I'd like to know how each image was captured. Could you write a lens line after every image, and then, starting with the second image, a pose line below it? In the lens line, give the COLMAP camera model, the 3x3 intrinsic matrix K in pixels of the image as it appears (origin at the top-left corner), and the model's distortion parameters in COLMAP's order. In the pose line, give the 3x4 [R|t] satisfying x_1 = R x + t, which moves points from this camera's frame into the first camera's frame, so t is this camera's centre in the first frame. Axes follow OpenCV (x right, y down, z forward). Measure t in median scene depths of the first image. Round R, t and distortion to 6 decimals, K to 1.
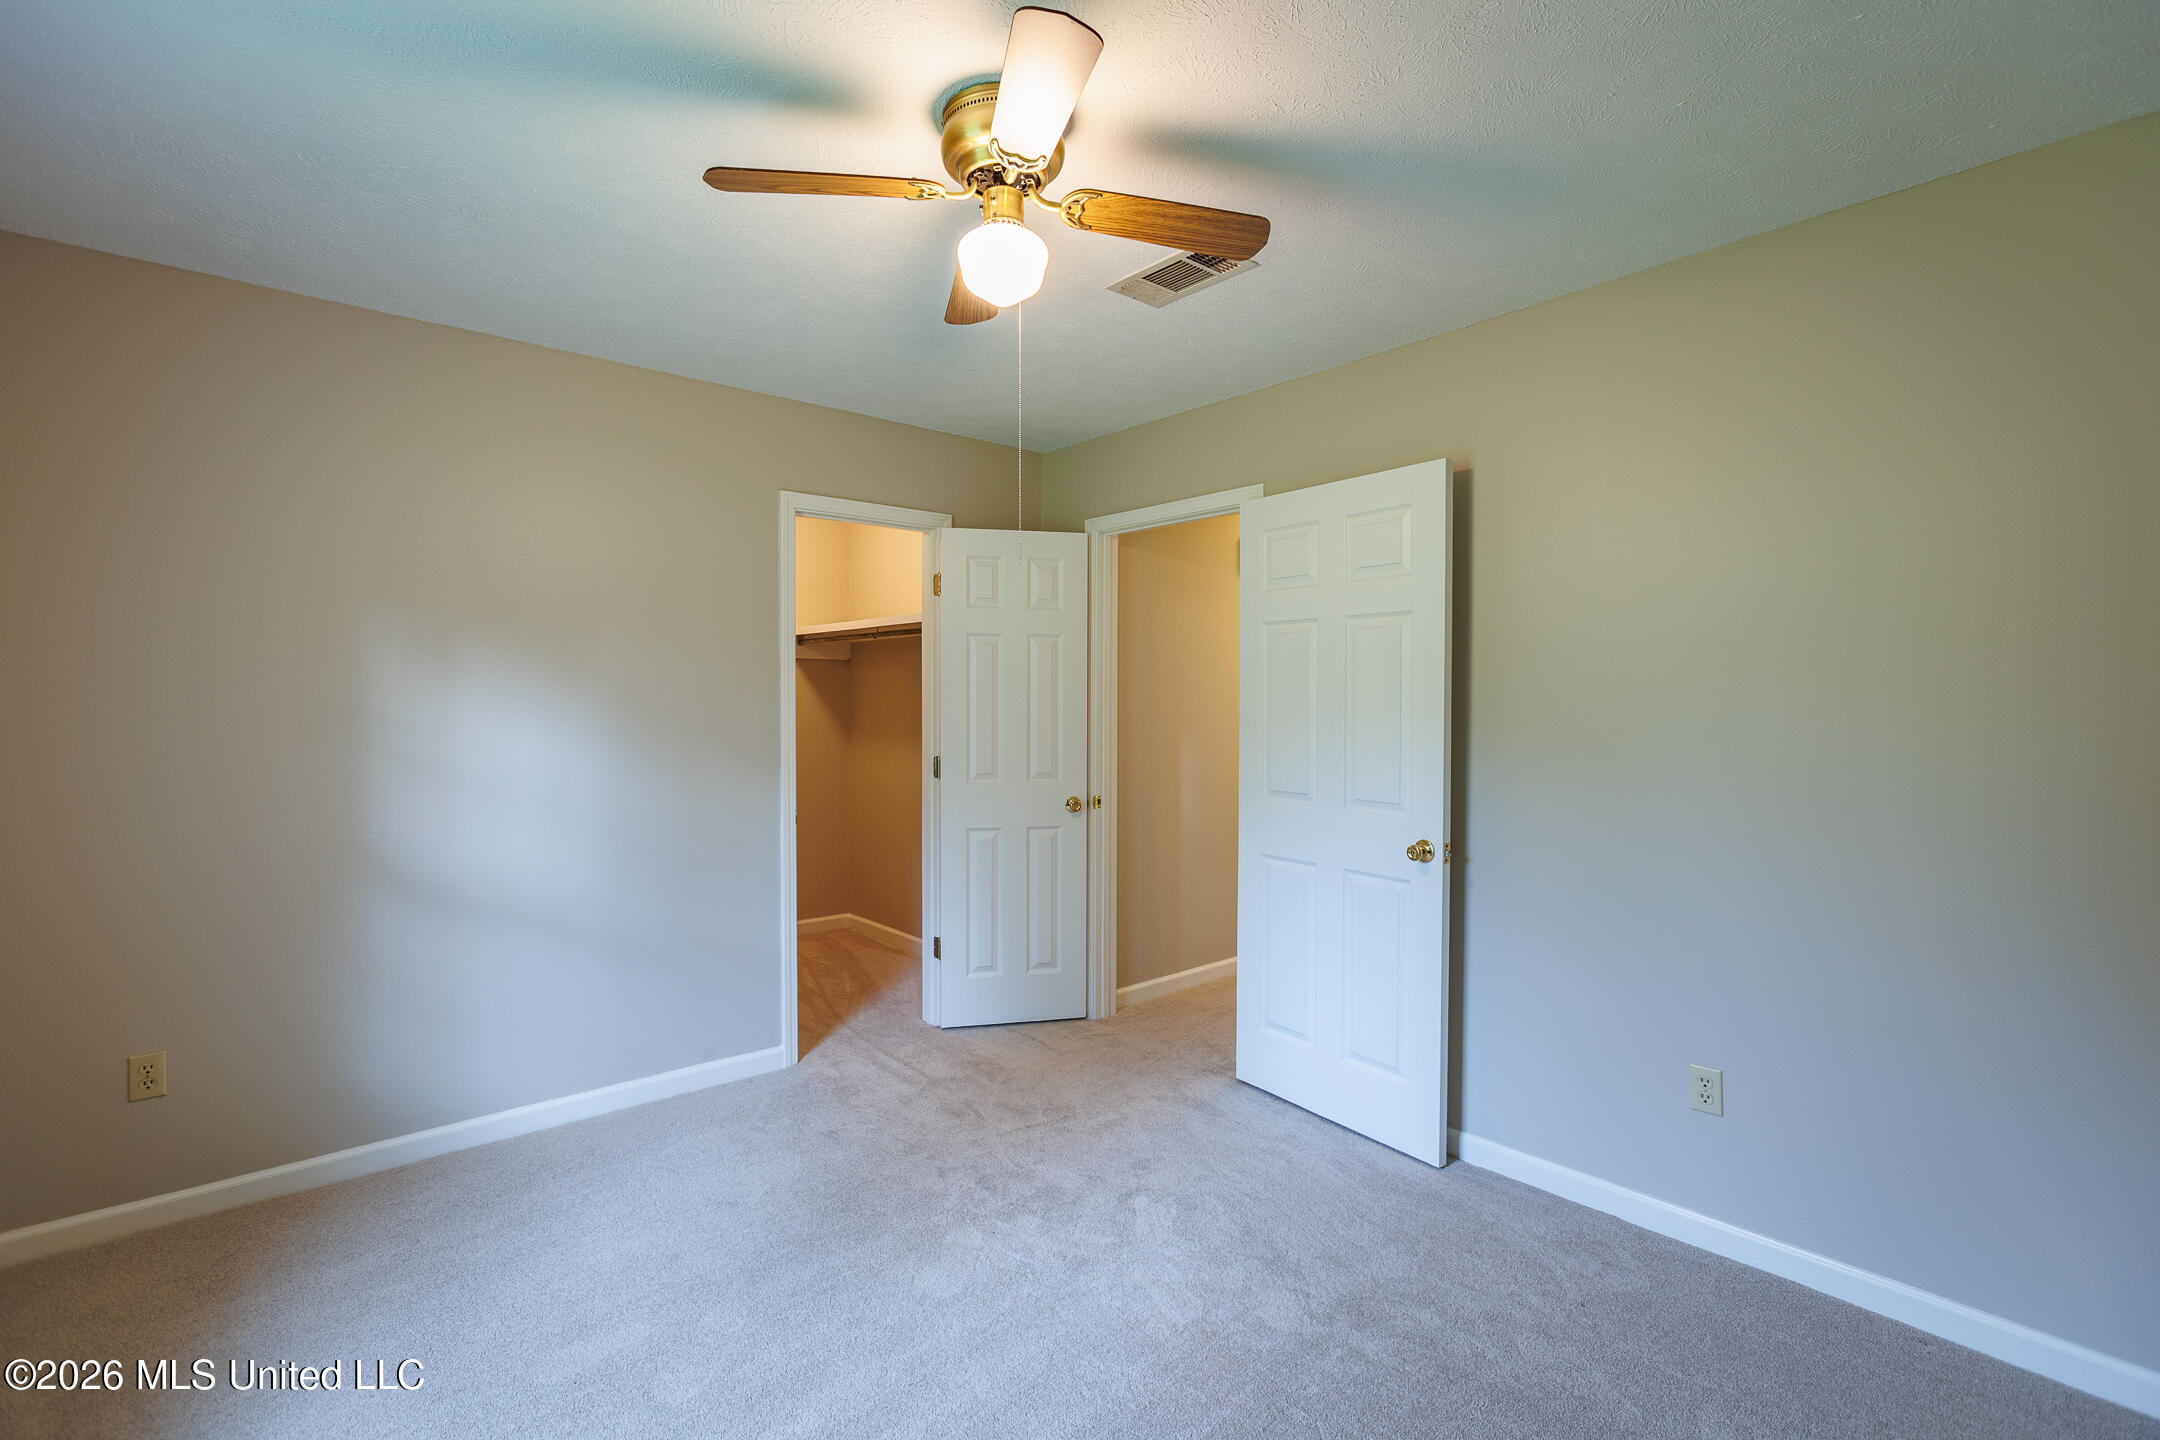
lens RADIAL K [[955.4, 0, 1077.3], [0, 955.4, 704.2], [0, 0, 1]] dist [-0.019963, 0.010683]
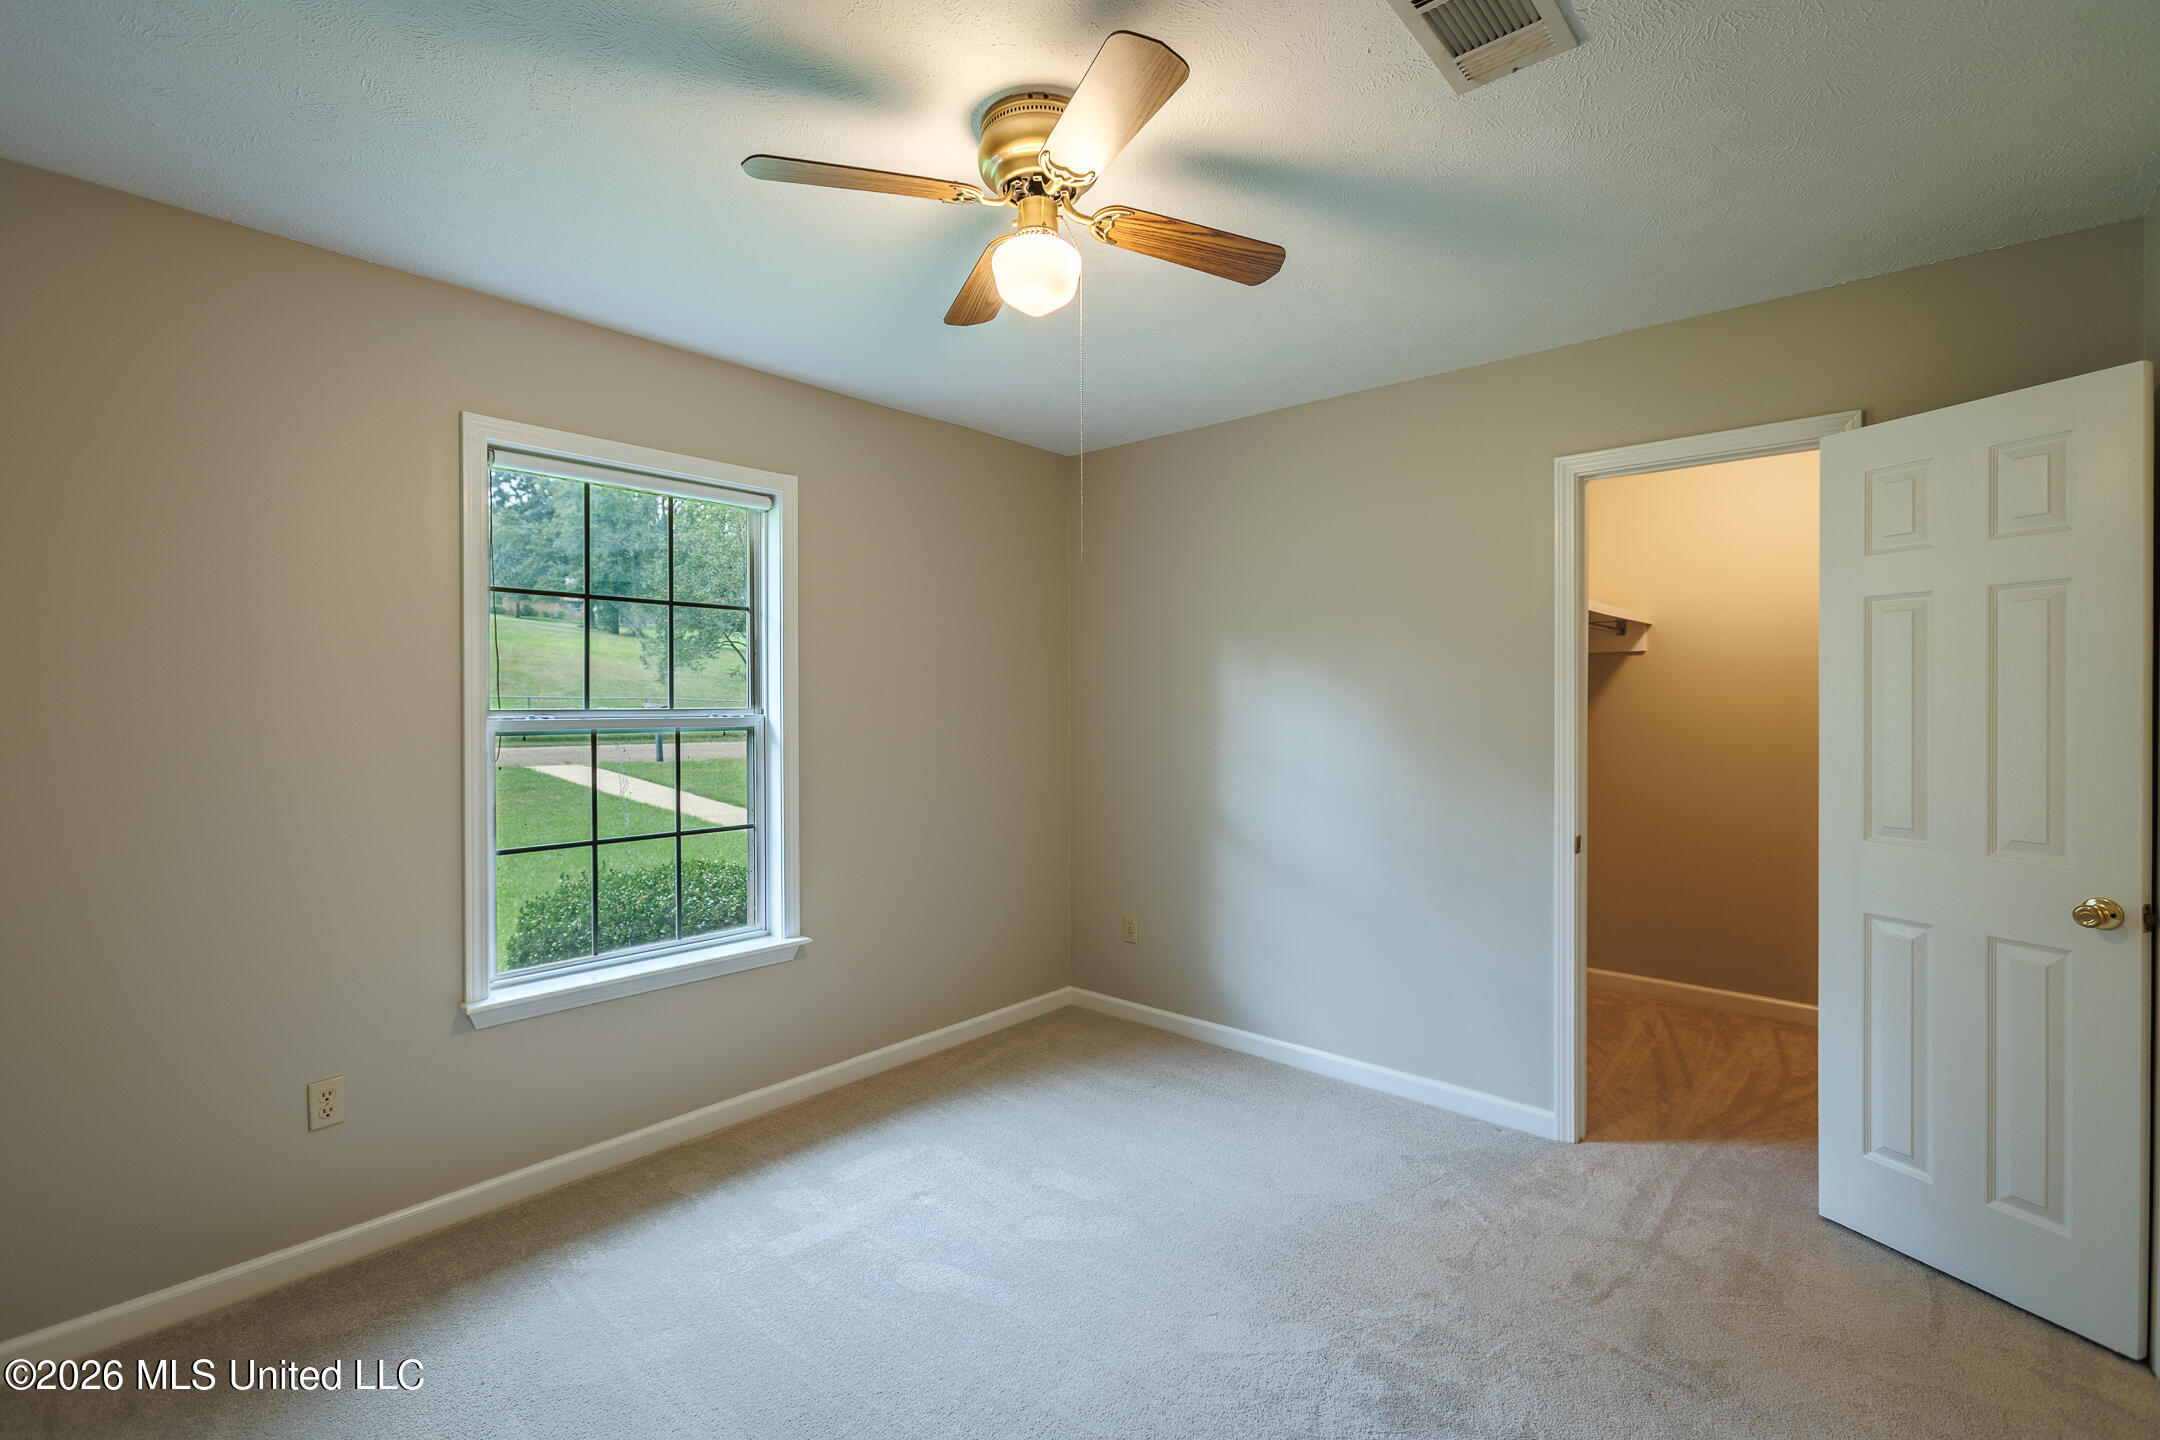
lens RADIAL K [[955.4, 0, 1077.3], [0, 955.4, 704.2], [0, 0, 1]] dist [-0.019963, 0.010683]
pose [[0.125623, -0.005034, -0.992065, 0.474566], [0.000578, 0.999987, -0.005001, -0.001419], [0.992078, 0.000055, 0.125624, 0.467159]]
